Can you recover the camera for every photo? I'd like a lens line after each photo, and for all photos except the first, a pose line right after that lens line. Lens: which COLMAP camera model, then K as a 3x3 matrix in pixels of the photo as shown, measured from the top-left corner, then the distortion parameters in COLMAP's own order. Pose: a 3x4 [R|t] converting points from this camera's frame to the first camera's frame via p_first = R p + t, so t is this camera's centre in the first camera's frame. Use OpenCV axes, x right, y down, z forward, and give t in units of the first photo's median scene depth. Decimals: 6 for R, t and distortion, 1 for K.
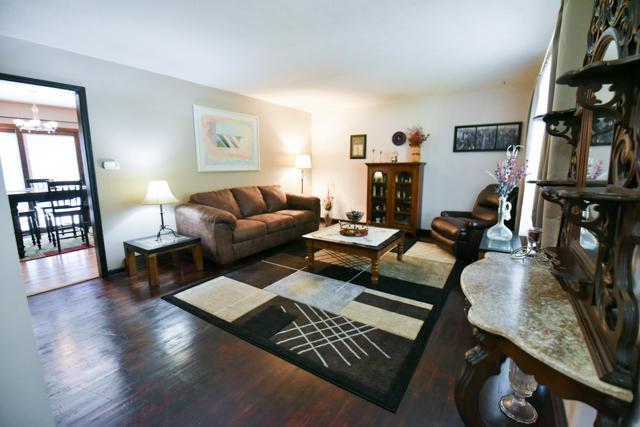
lens RADIAL K [[278.5, 0, 323.7], [0, 278.5, 212.6], [0, 0, 1]] dist [-0.010322, -0.006698]
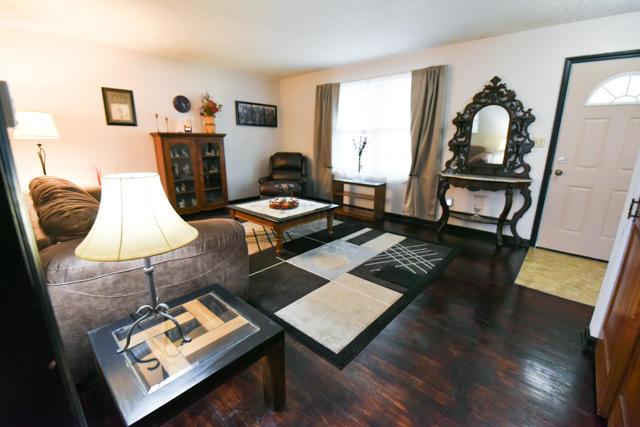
lens RADIAL K [[278.5, 0, 323.6], [0, 278.5, 211.5], [0, 0, 1]] dist [-0.010322, -0.006698]
pose [[0.130689, -0.239435, 0.962076, -0.657684], [0.154739, 0.963433, 0.218753, -0.081073], [-0.979273, 0.120282, 0.162960, 0.562555]]
